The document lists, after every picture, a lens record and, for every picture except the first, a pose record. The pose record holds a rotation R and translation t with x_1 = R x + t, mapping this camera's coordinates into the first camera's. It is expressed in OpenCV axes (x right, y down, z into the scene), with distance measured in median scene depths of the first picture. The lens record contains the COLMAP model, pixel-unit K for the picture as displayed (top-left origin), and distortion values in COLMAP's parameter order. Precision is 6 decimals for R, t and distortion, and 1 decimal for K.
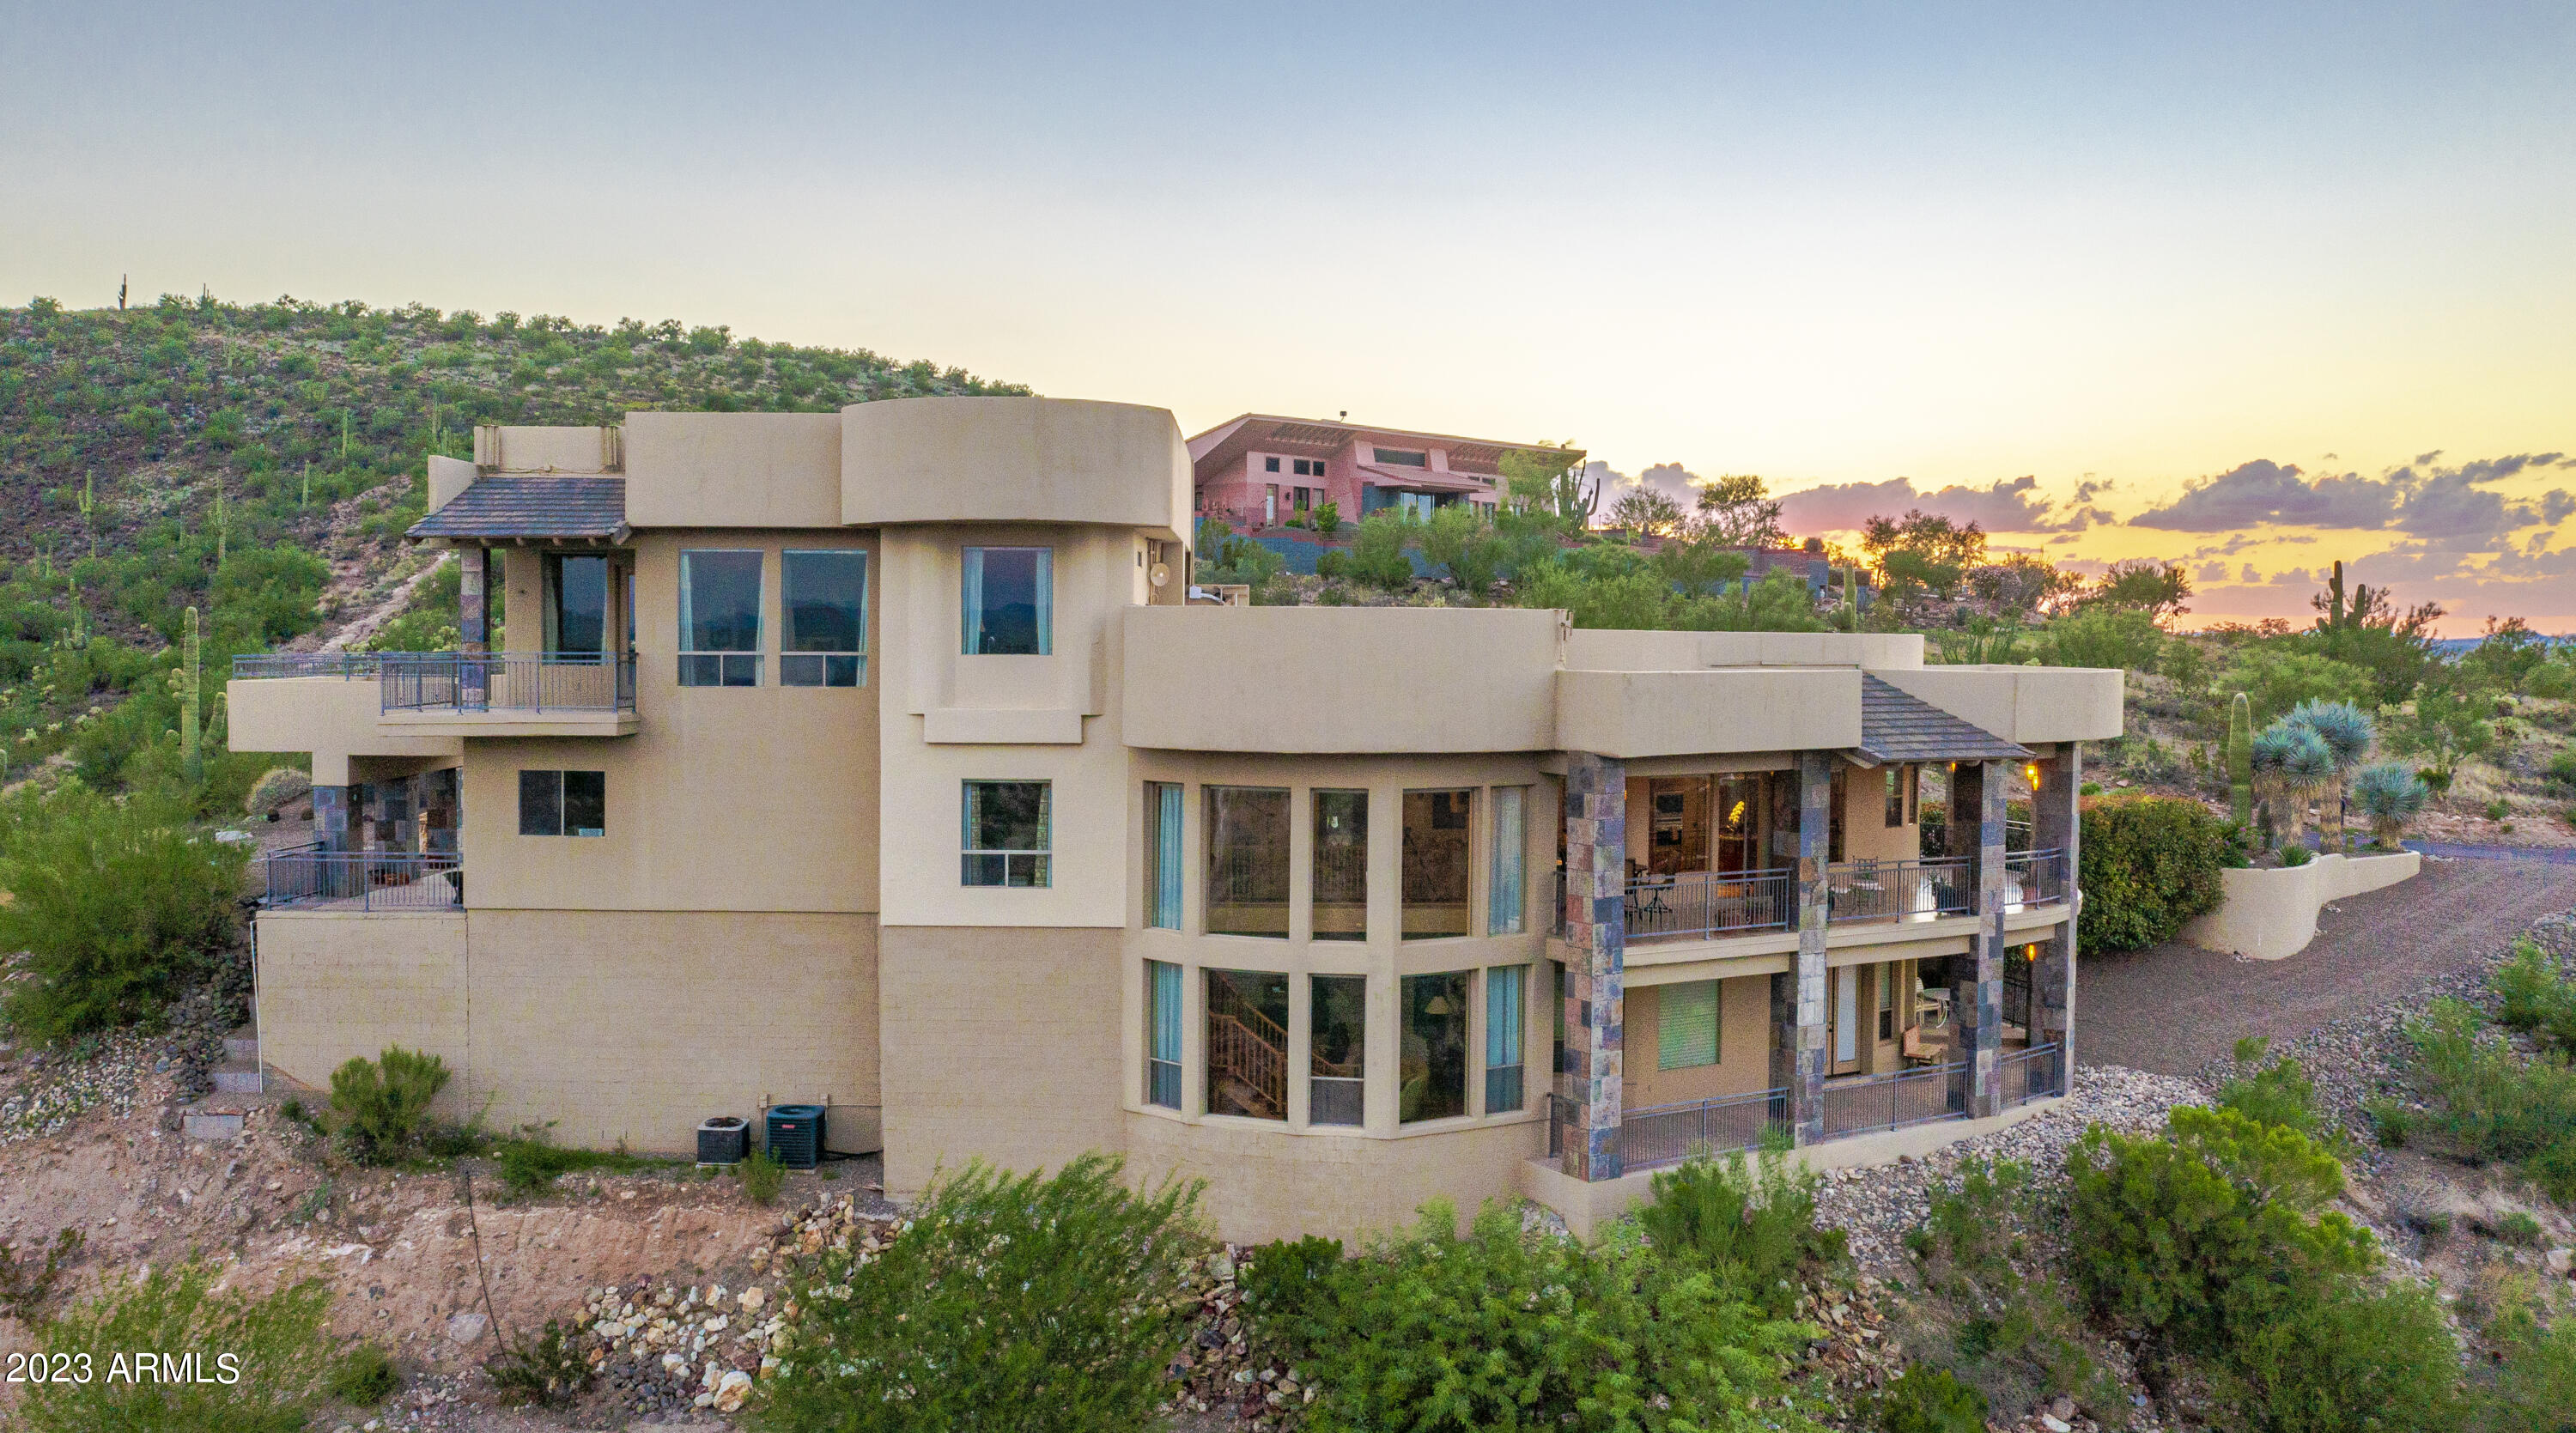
lens RADIAL K [[2084.4, 0, 1253.5], [0, 2084.4, 728.6], [0, 0, 1]] dist [-0.021030, 0.000030]
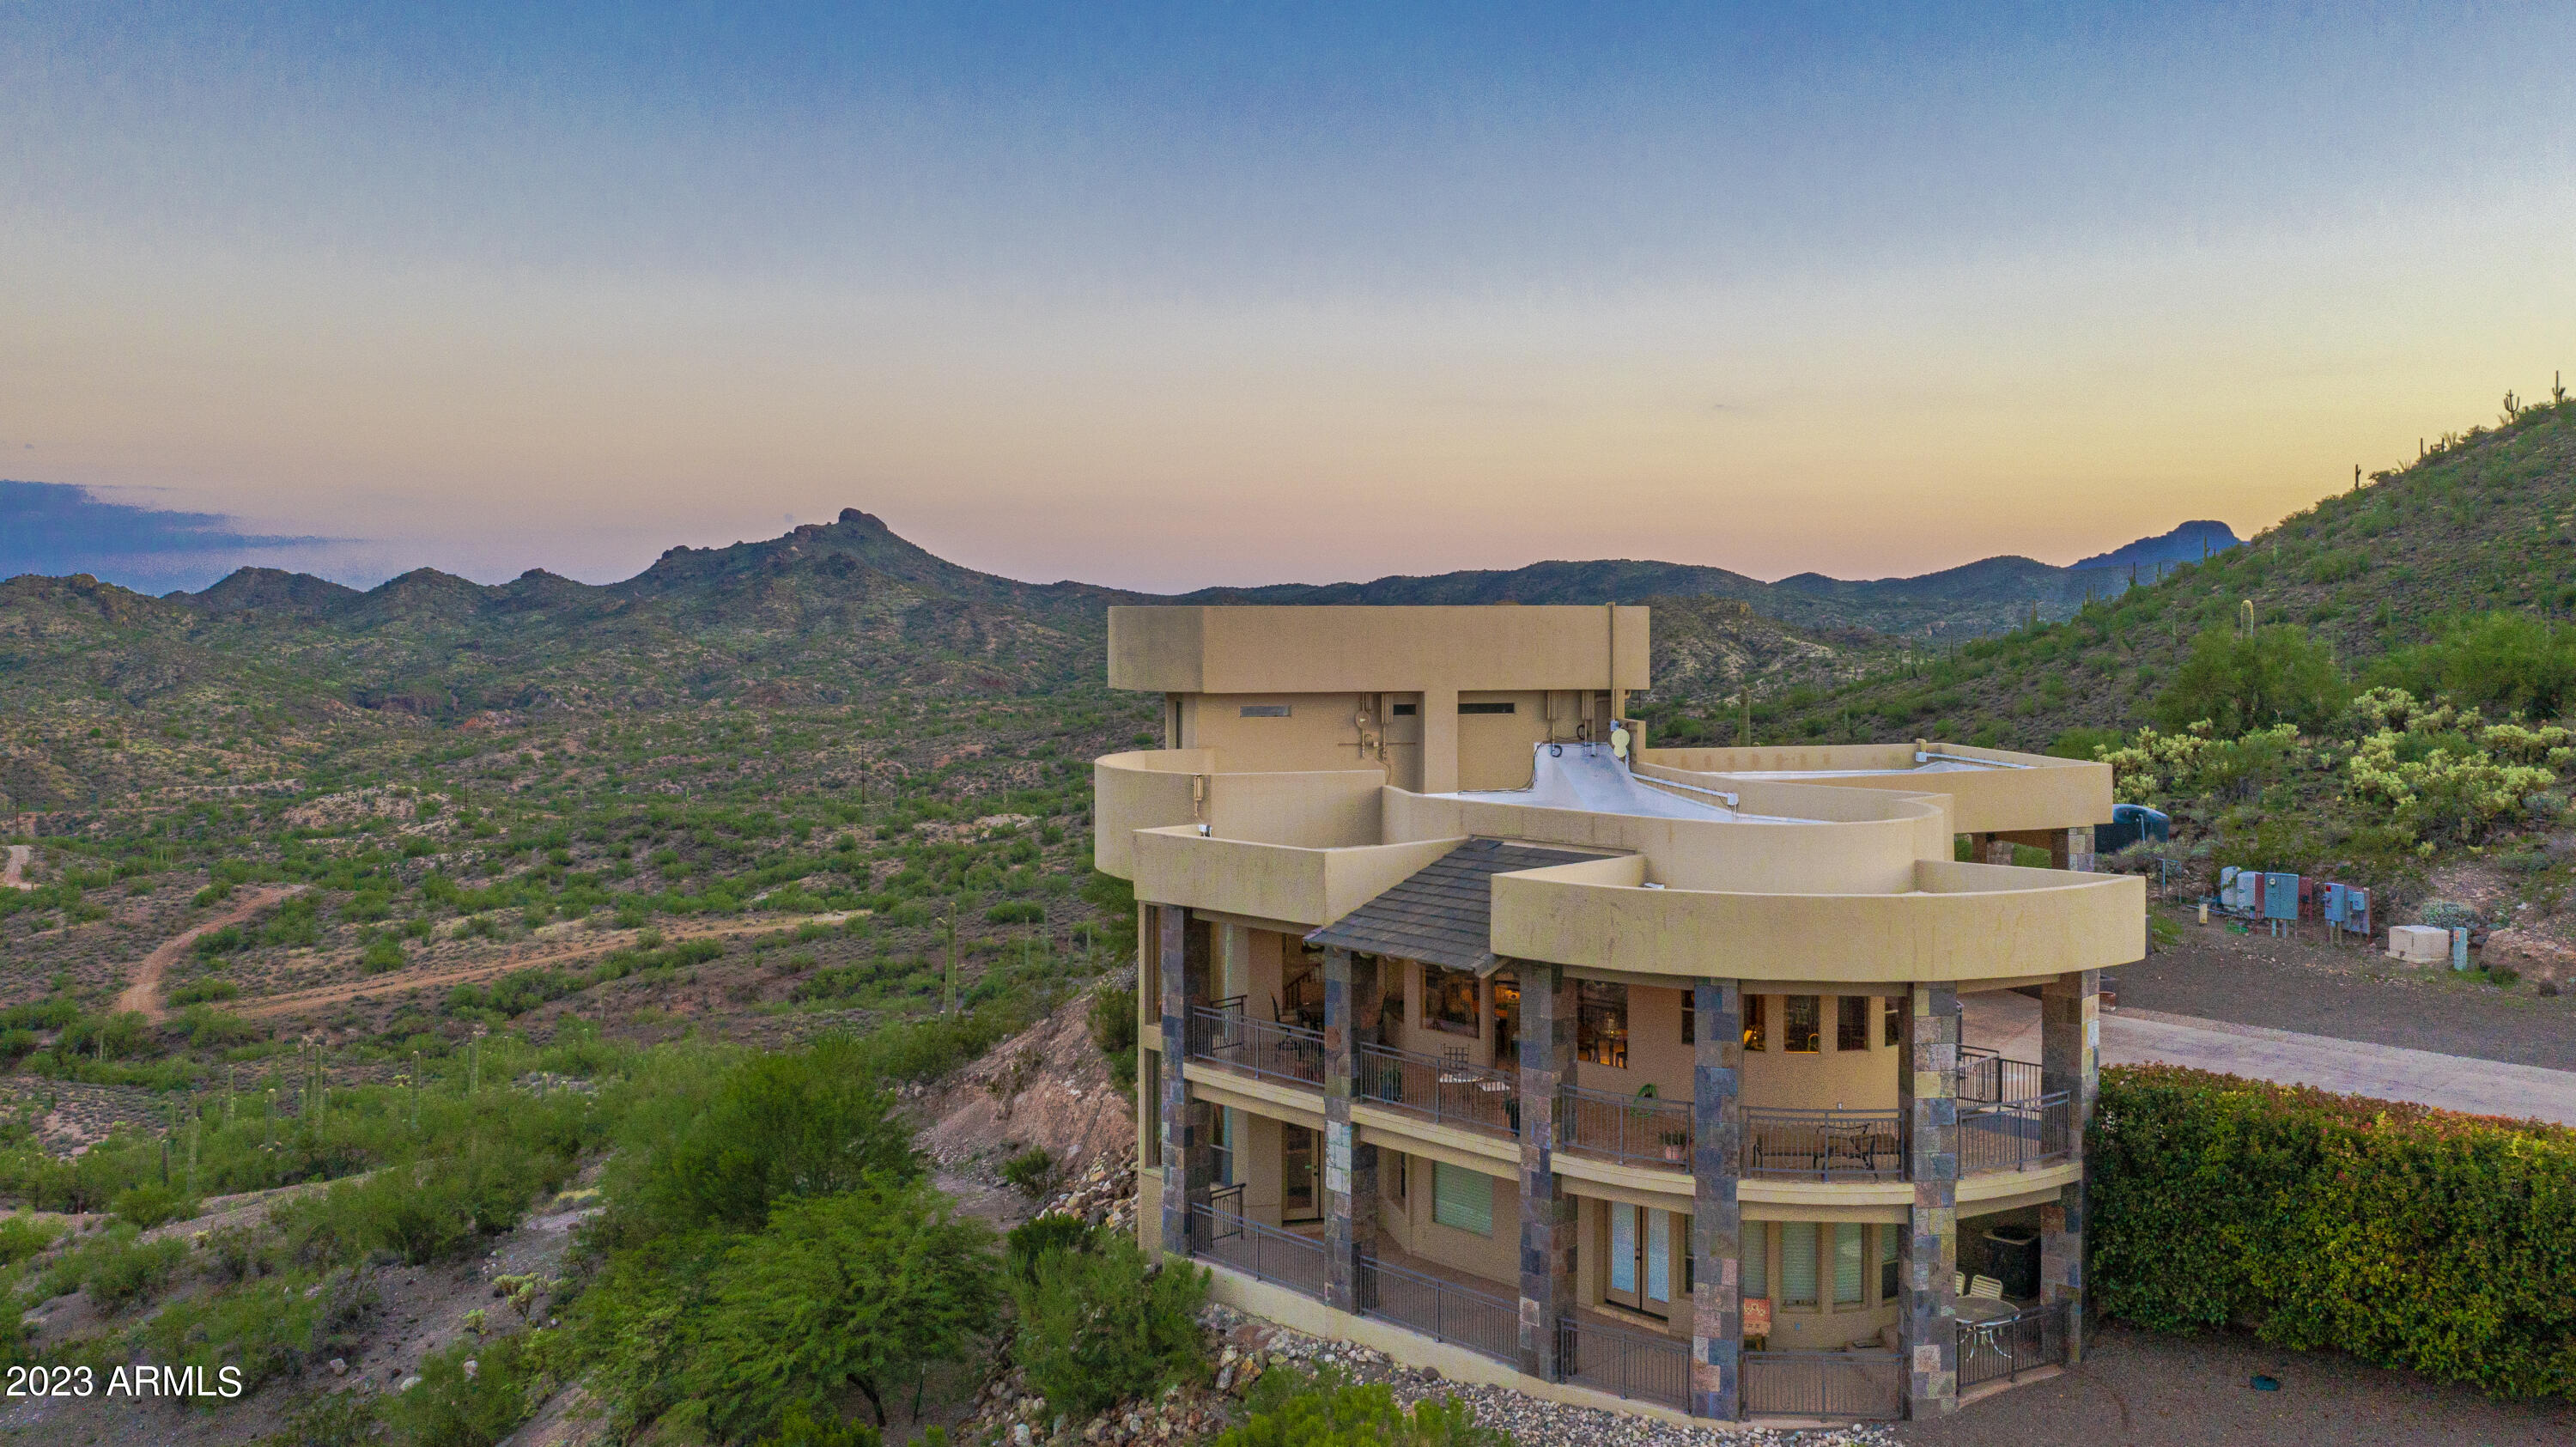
lens RADIAL K [[2085.9, 0, 1300.6], [0, 2085.9, 652.0], [0, 0, 1]] dist [-0.028214, 0.007415]
pose [[0.225230, 0.012070, -0.974231, 1.279886], [-0.041185, 0.999147, 0.002857, -0.127594], [0.973435, 0.039480, 0.225535, 0.749946]]
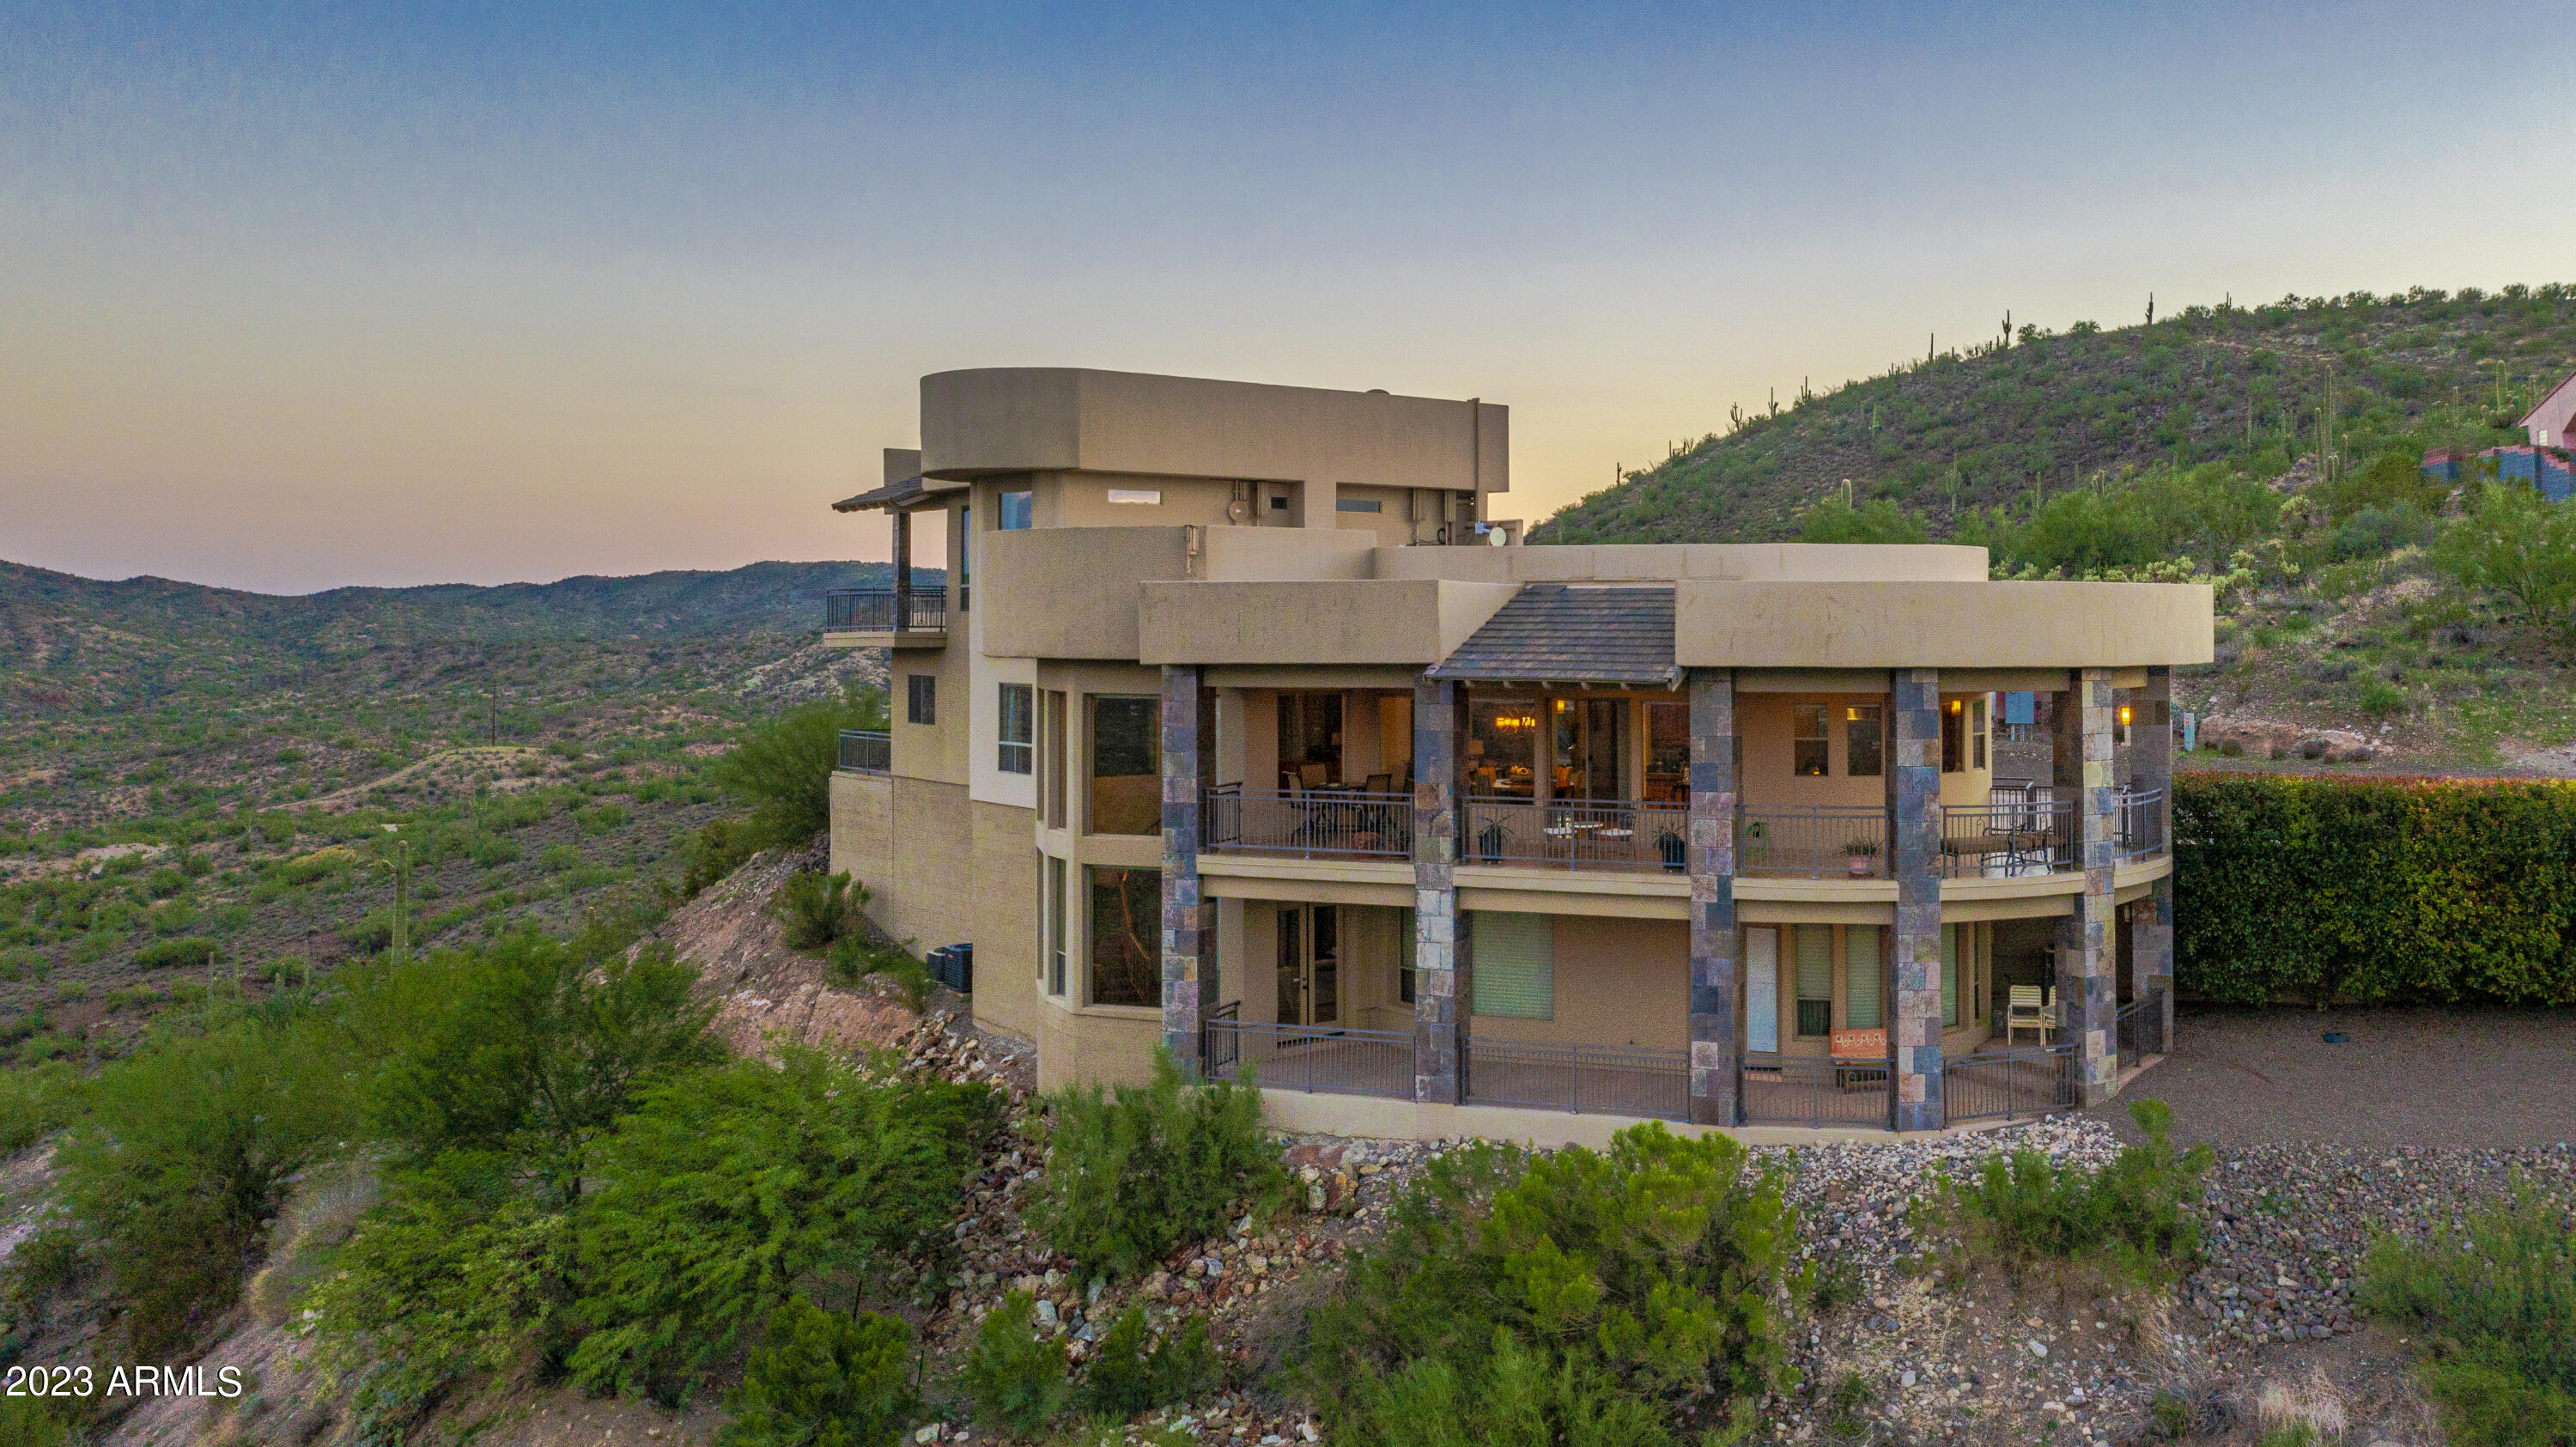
lens RADIAL K [[2125.9, 0, 1596.0], [0, 2125.9, 562.7], [0, 0, 1]] dist [-0.010306, -0.005569]
pose [[0.661760, -0.027312, -0.749219, 1.035686], [-0.028968, 0.997658, -0.061955, 0.020333], [0.749156, 0.062703, 0.659419, 0.430799]]
